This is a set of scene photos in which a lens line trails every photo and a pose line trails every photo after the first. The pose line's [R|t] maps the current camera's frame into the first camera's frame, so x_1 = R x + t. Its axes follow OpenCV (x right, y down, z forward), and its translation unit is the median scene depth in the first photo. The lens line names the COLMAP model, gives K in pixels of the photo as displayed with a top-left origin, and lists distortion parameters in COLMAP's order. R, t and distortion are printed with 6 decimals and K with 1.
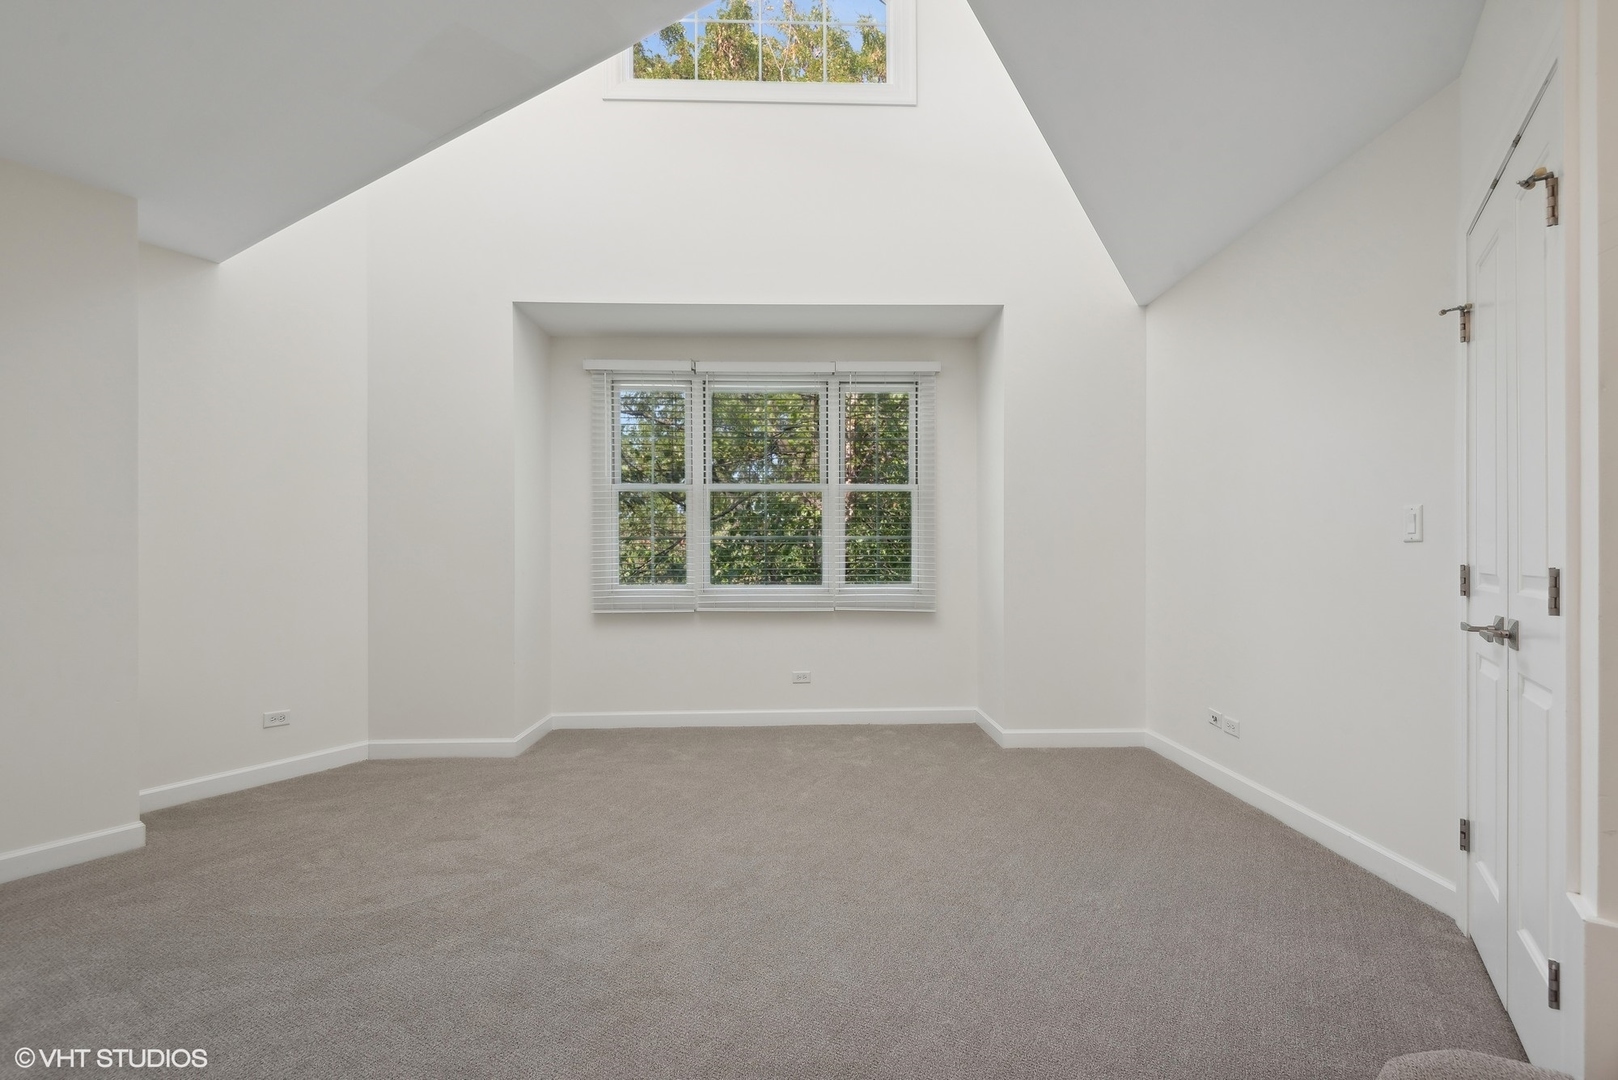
lens RADIAL K [[748.3, 0, 814.7], [0, 748.3, 539.5], [0, 0, 1]] dist [0.021023, -0.010804]
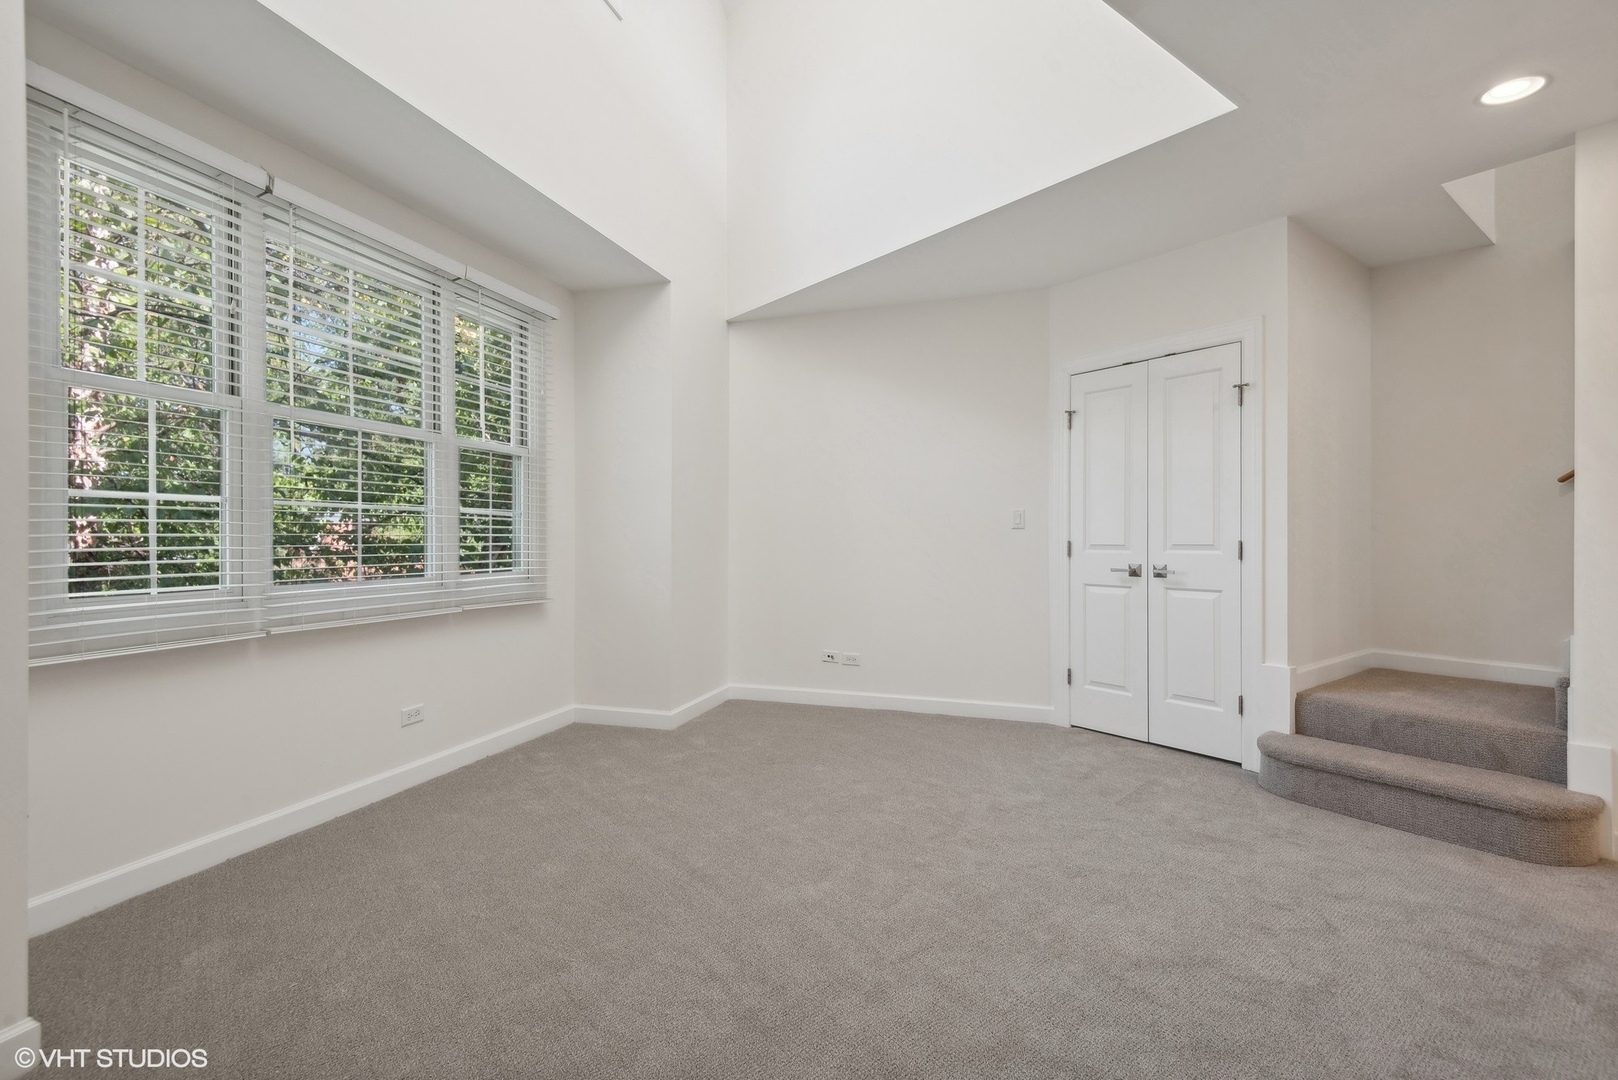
lens RADIAL K [[748.3, 0, 807.0], [0, 748.3, 538.5], [0, 0, 1]] dist [0.021023, -0.010804]
pose [[0.321713, -0.001201, 0.946836, -0.544495], [-0.021966, 0.999721, 0.008732, 0.011470], [-0.946582, -0.023608, 0.321597, 0.449167]]
